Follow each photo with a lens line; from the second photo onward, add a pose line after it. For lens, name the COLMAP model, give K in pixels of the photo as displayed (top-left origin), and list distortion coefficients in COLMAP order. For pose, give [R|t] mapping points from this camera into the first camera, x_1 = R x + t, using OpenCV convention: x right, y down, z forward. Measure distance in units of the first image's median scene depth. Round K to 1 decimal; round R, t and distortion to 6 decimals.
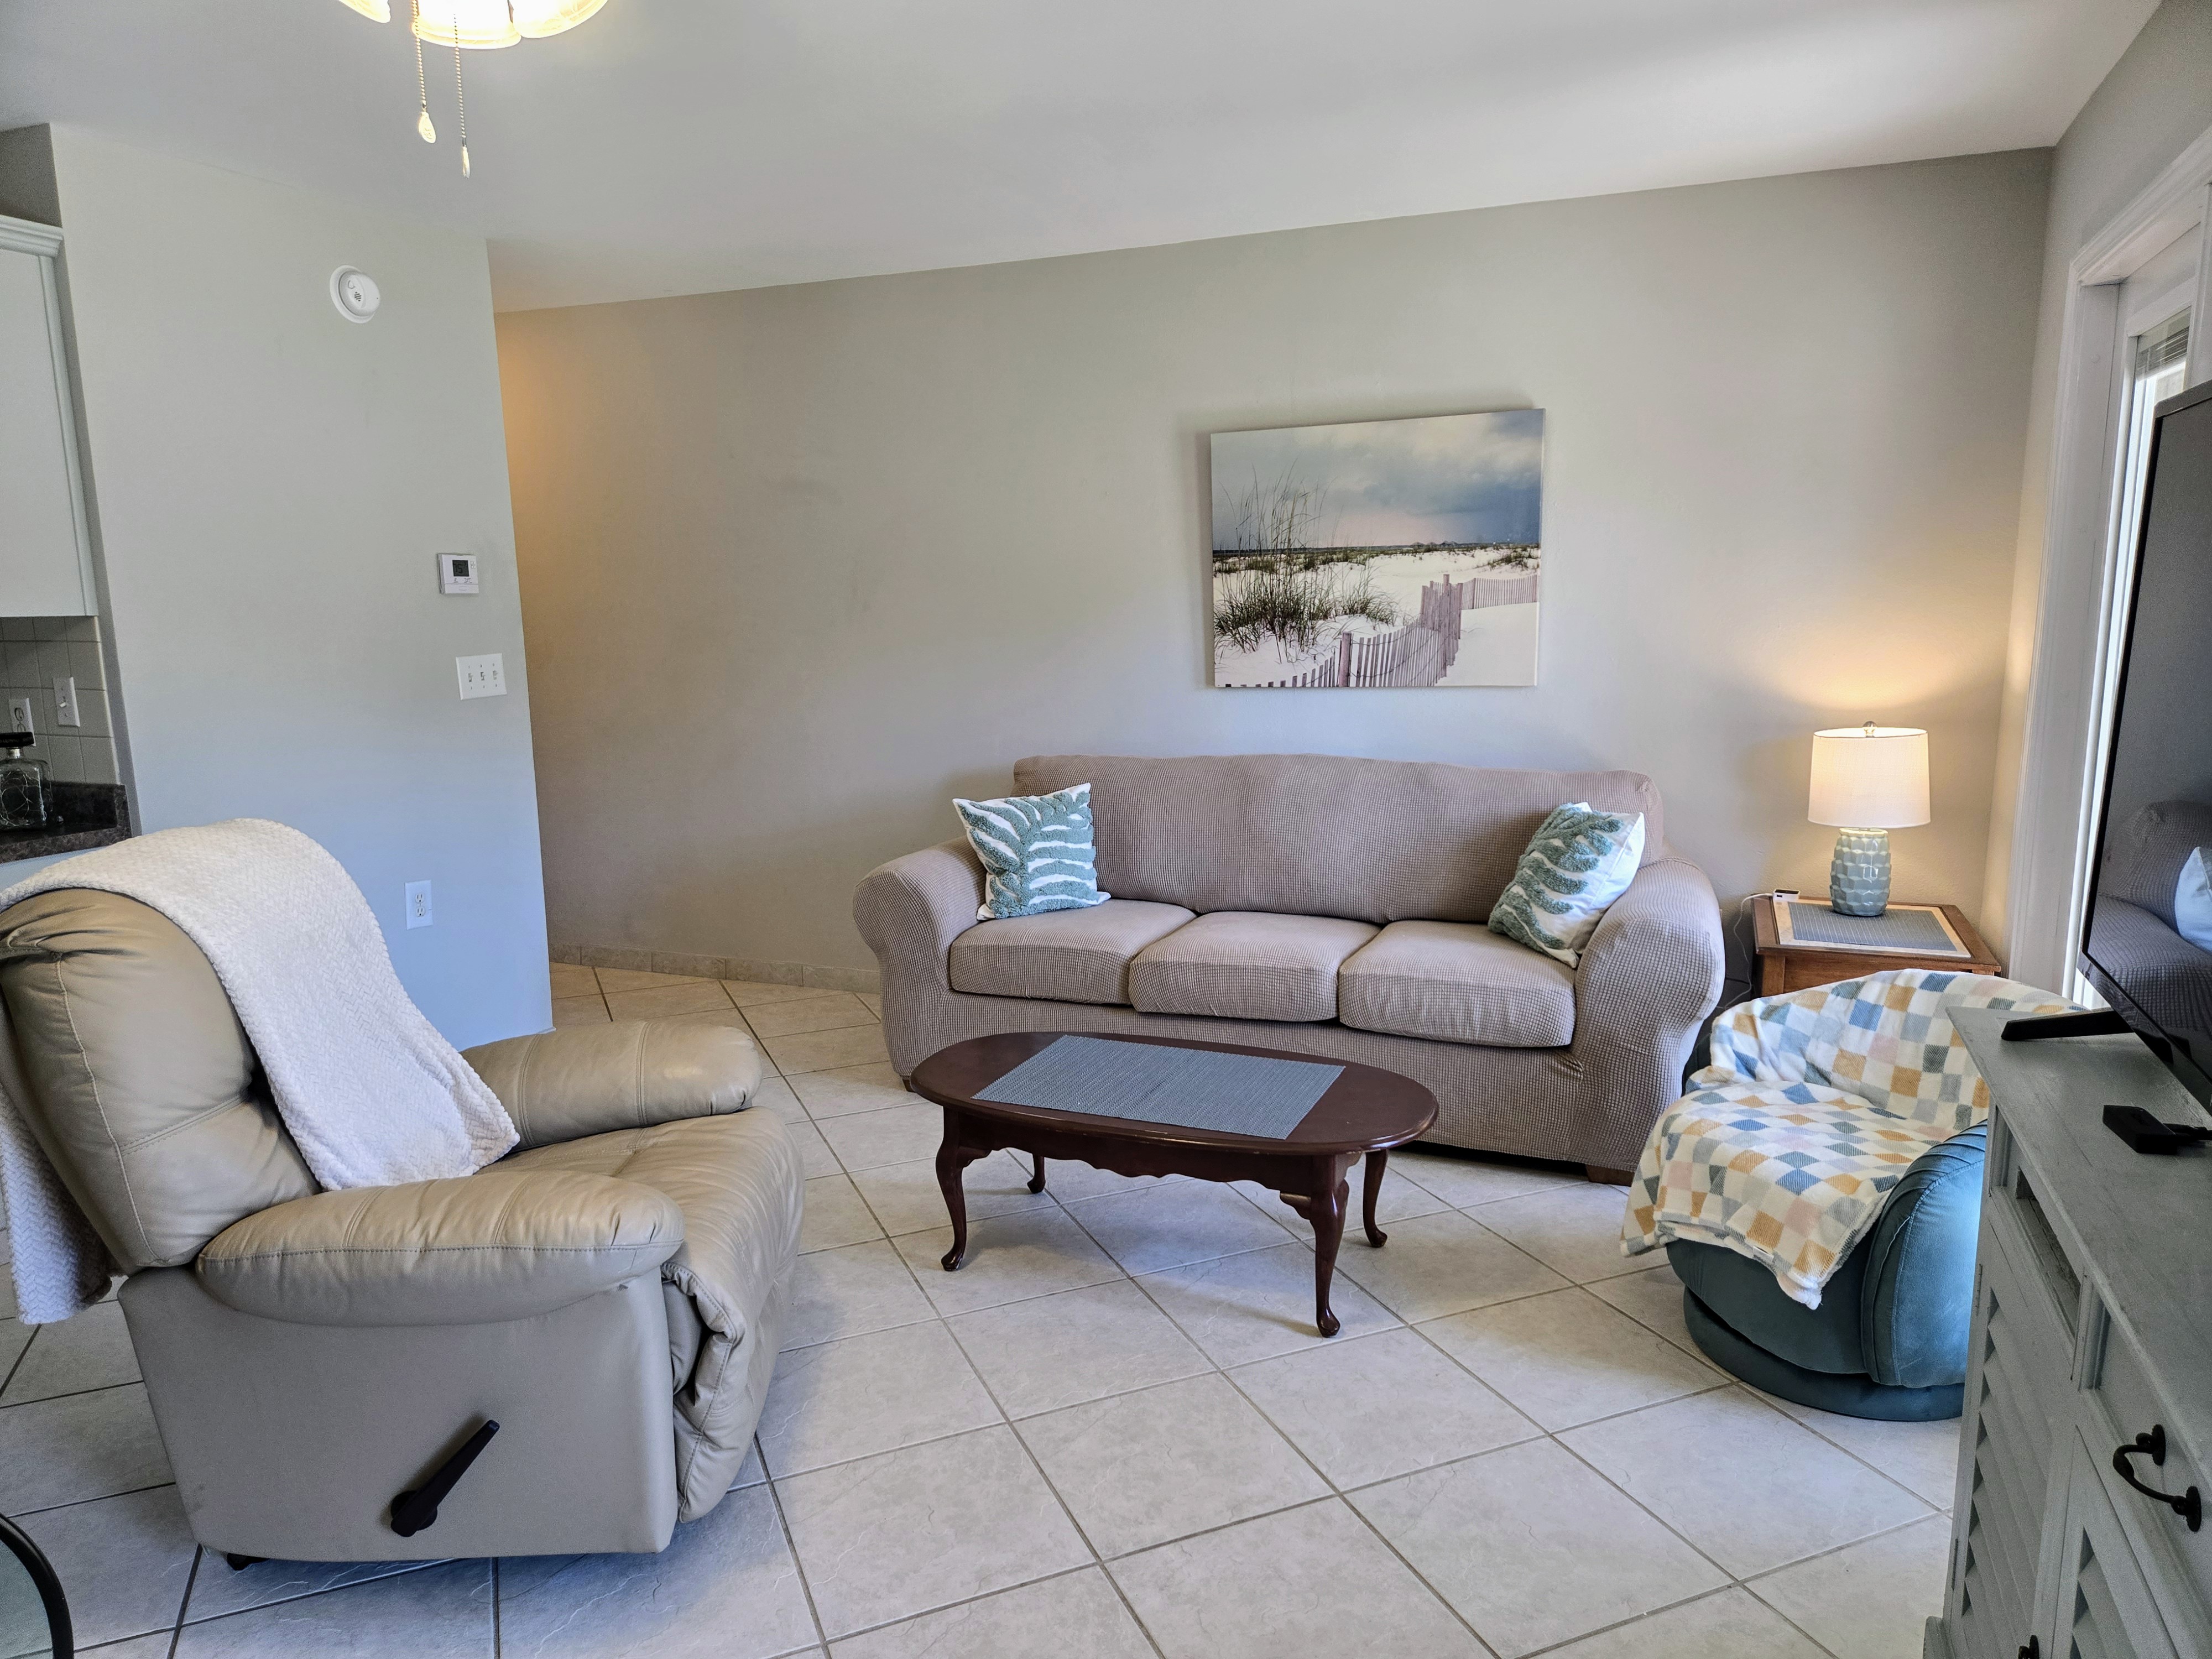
lens RADIAL K [[1486.2, 0, 1096.1], [0, 1486.2, 867.5], [0, 0, 1]] dist [0.078087, -0.066220]
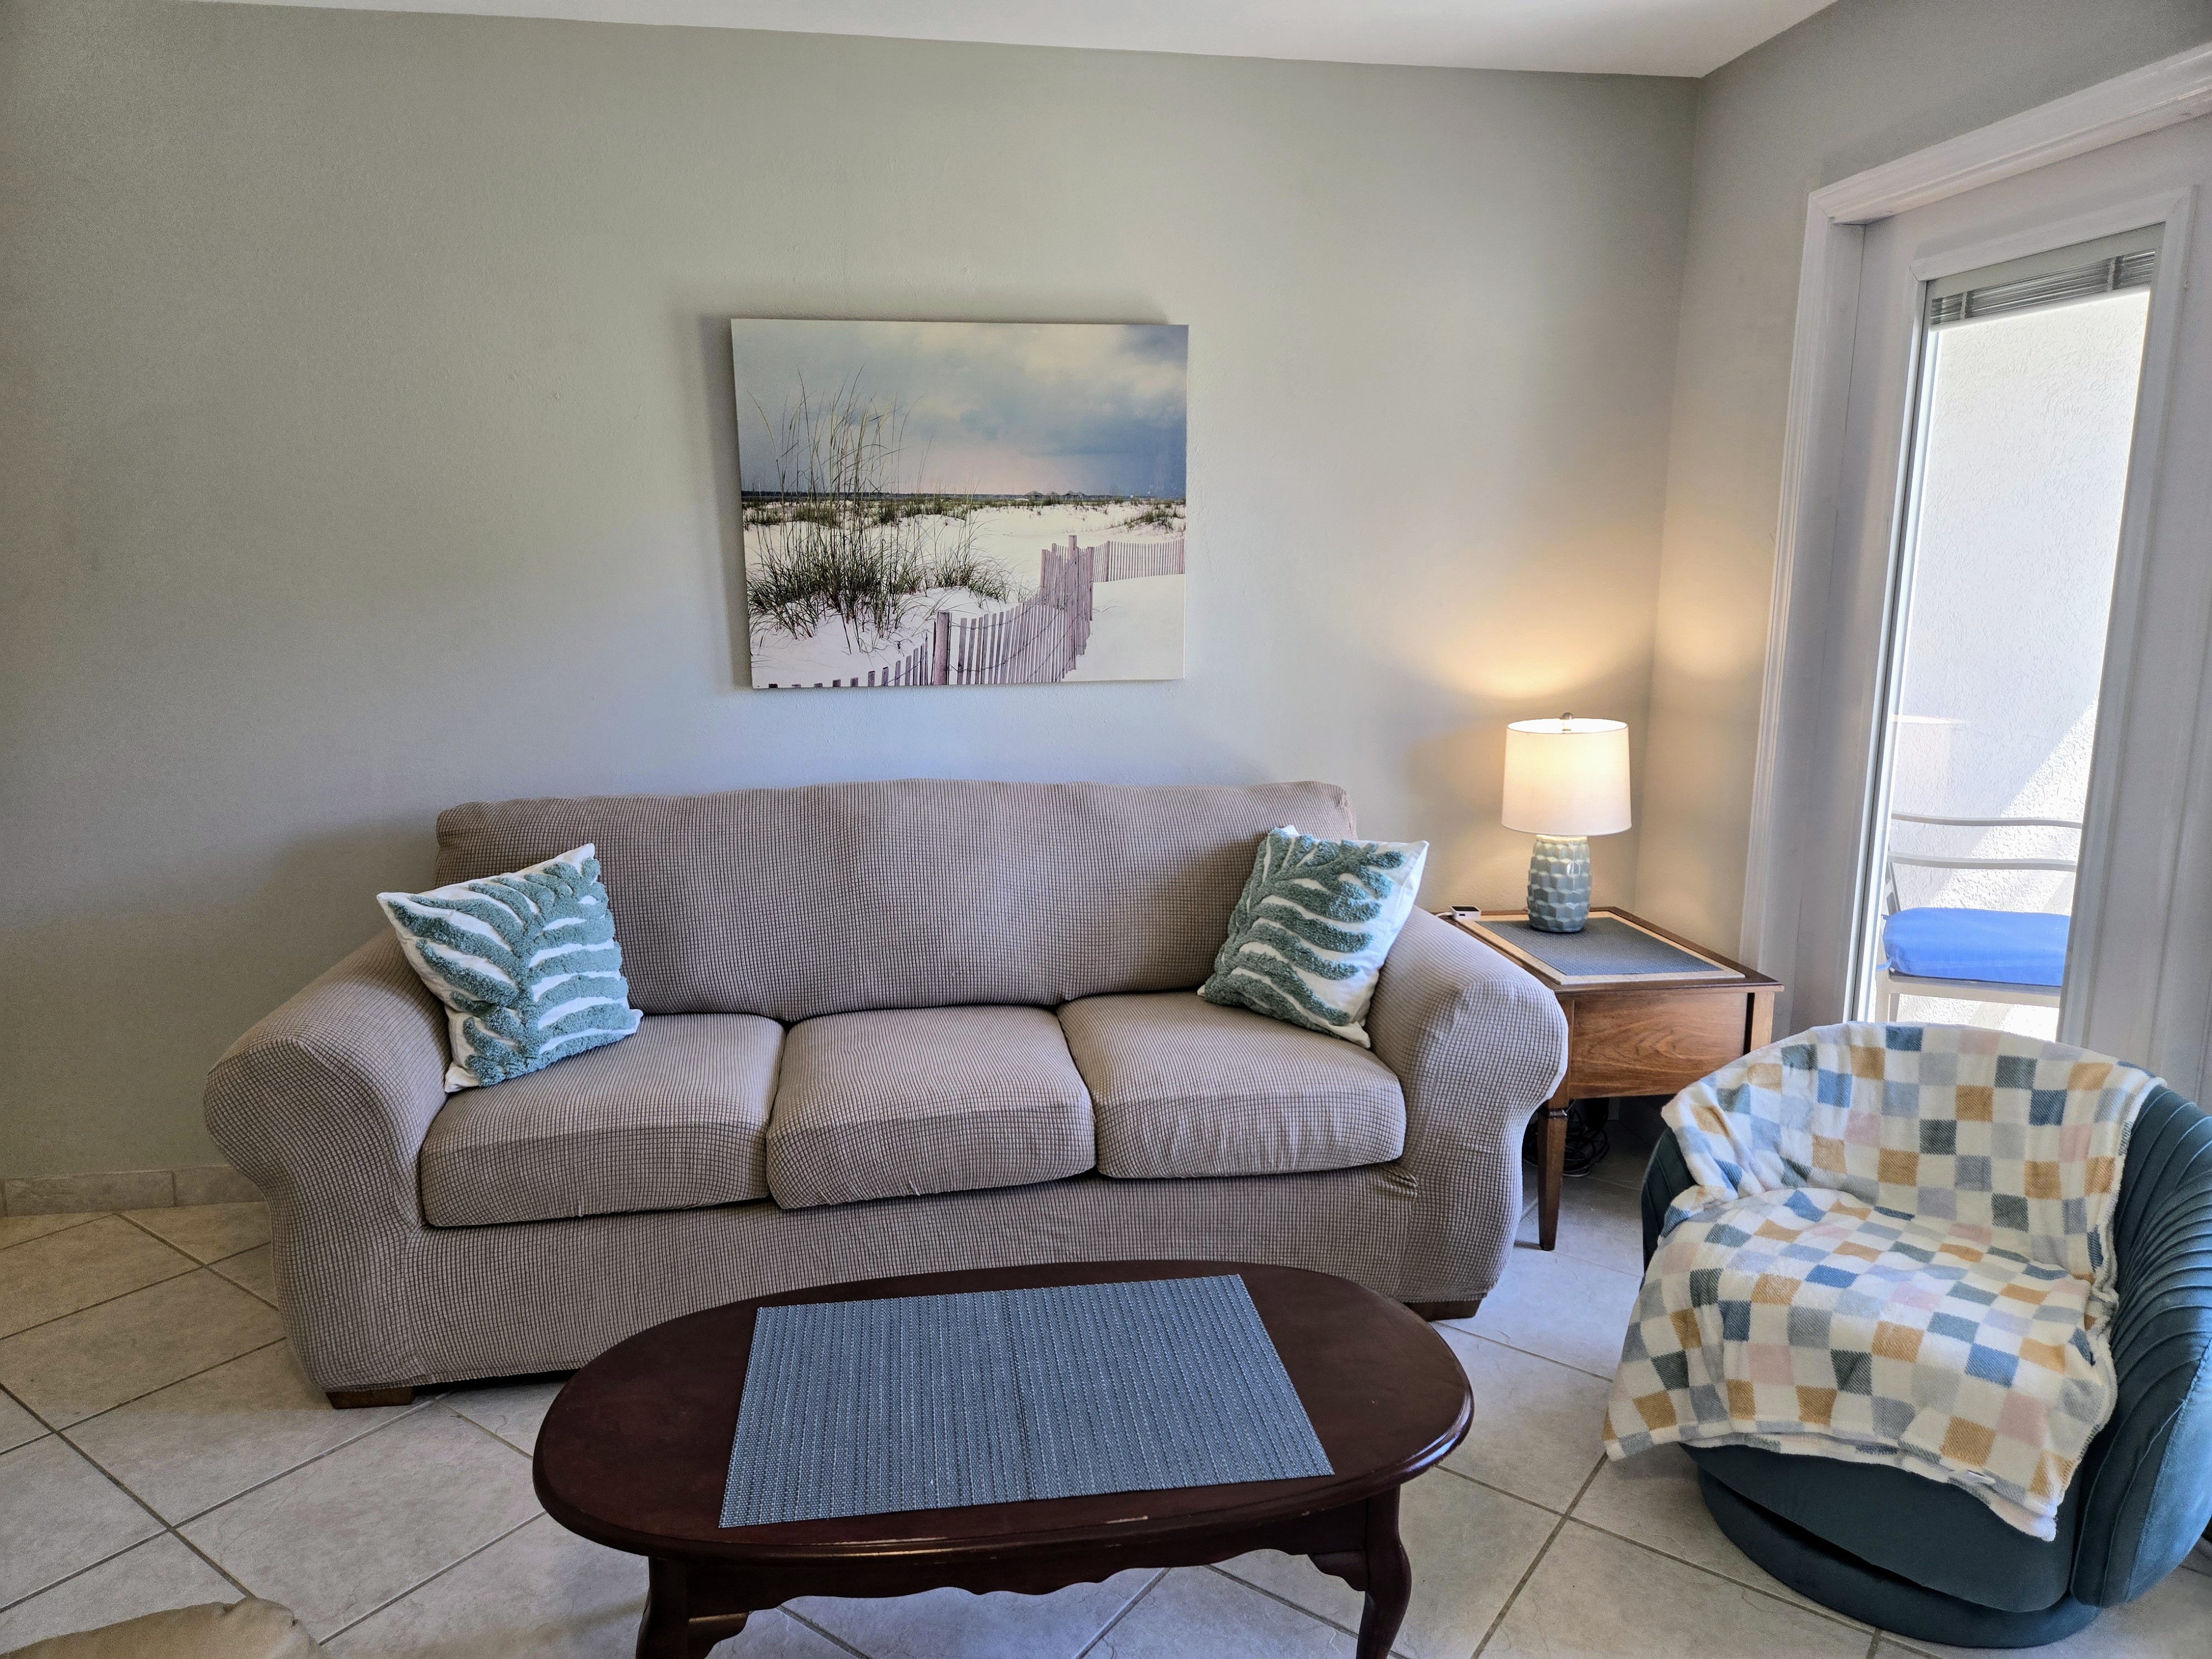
lens RADIAL K [[1473.1, 0, 1081.9], [0, 1473.1, 836.7], [0, 0, 1]] dist [0.084742, -0.083671]
pose [[0.856691, -0.081408, 0.509365, -0.158768], [0.081451, 0.996429, 0.022262, -0.059916], [-0.509358, 0.022416, 0.860263, 0.356697]]
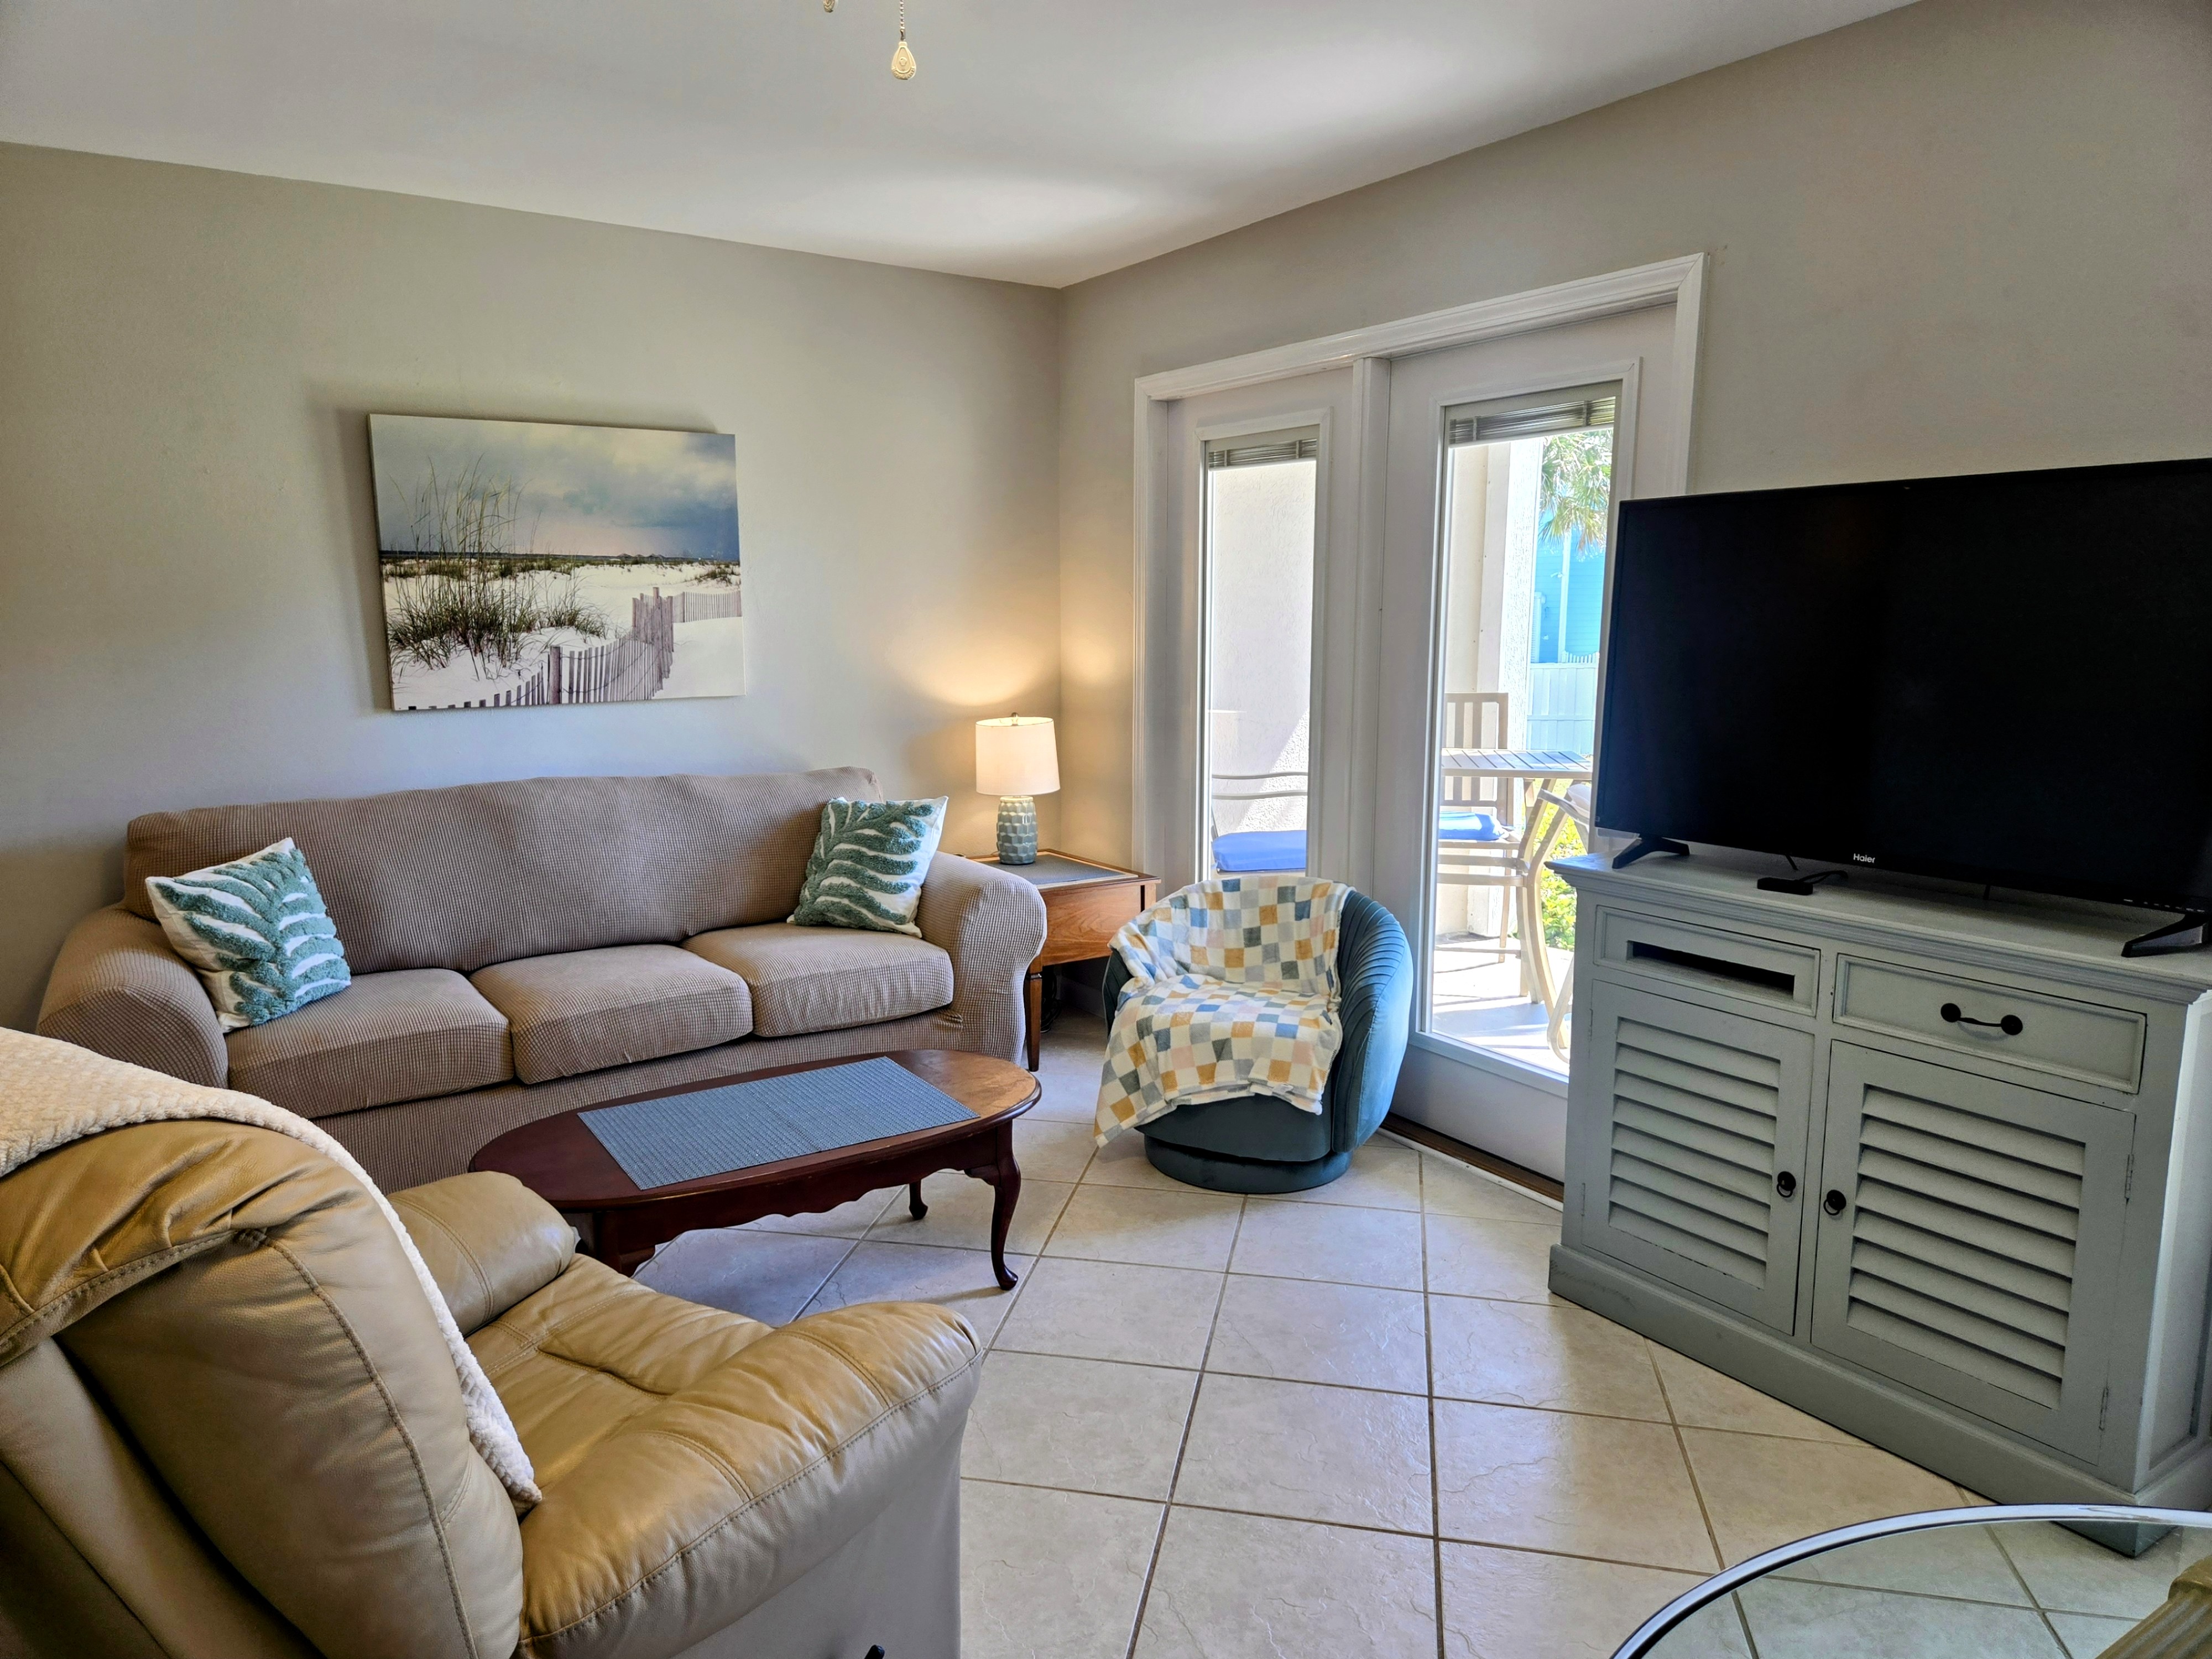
lens RADIAL K [[1486.6, 0, 1099.6], [0, 1486.6, 845.7], [0, 0, 1]] dist [0.073348, -0.062076]
pose [[0.557002, -0.119717, 0.821837, -0.446238], [0.143678, 0.988526, 0.046621, -0.029813], [-0.817989, 0.092111, 0.567811, 0.207900]]
